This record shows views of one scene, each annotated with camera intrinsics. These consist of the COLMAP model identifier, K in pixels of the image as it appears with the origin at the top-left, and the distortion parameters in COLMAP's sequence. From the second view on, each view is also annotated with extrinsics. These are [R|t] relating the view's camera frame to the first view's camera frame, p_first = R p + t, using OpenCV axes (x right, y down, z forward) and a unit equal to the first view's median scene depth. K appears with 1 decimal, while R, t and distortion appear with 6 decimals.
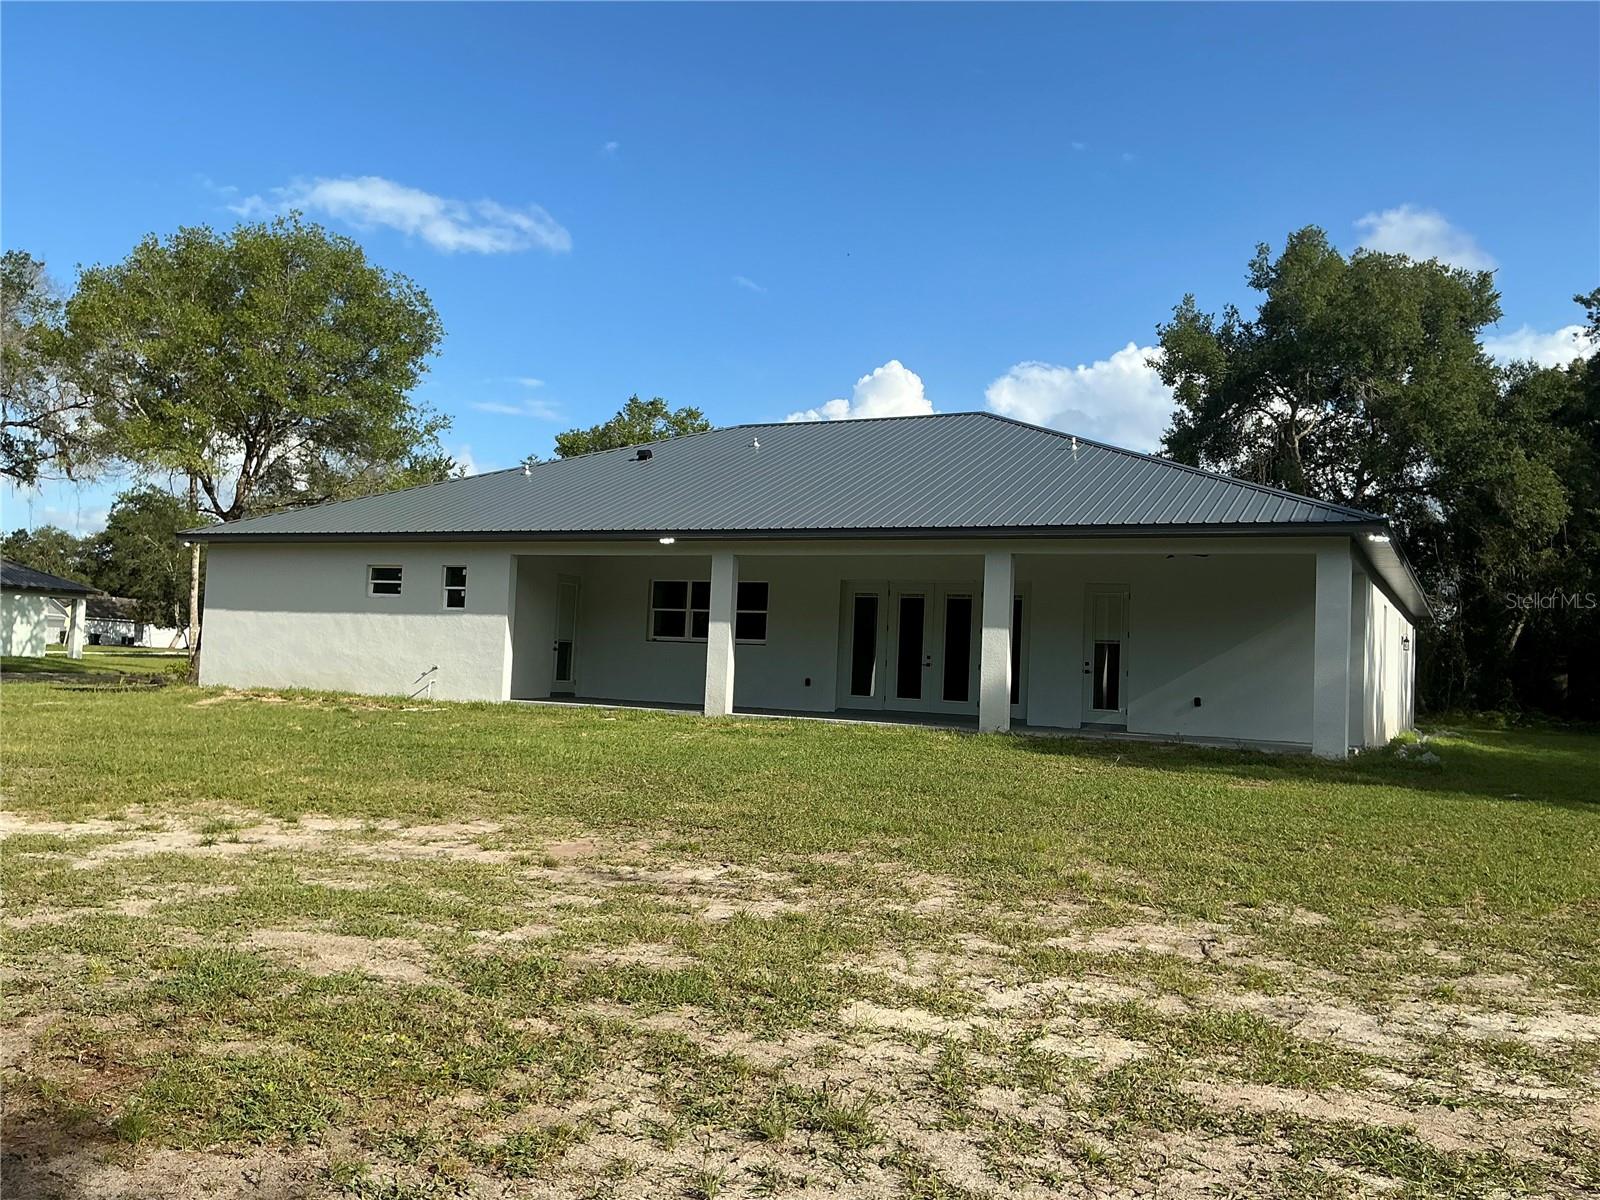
lens RADIAL K [[1335.9, 0, 794.7], [0, 1335.9, 596.9], [0, 0, 1]] dist [0.145719, -0.306971]
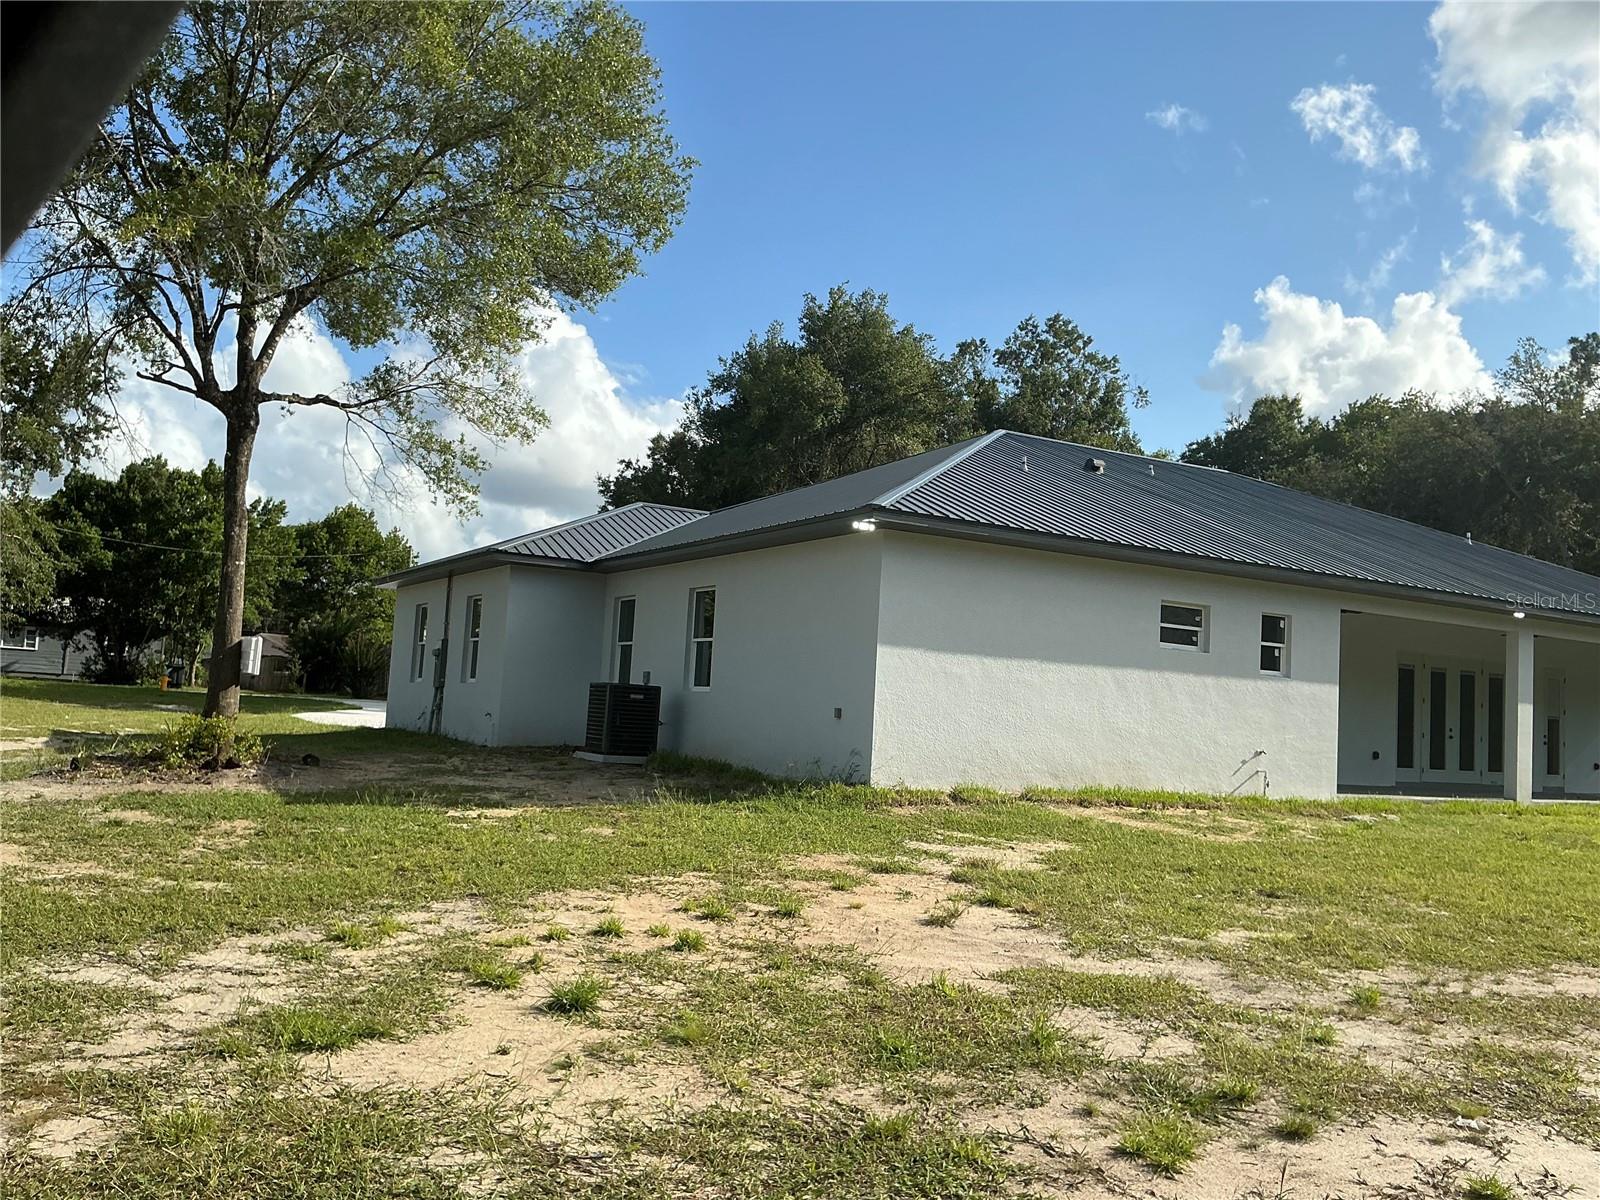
lens RADIAL K [[1335.9, 0, 794.7], [0, 1335.9, 596.9], [0, 0, 1]] dist [0.145719, -0.306971]
pose [[0.568123, 0.059006, 0.820825, -1.011102], [-0.072562, 0.997133, -0.021458, 0.002570], [-0.819738, -0.047370, 0.570776, 0.795293]]
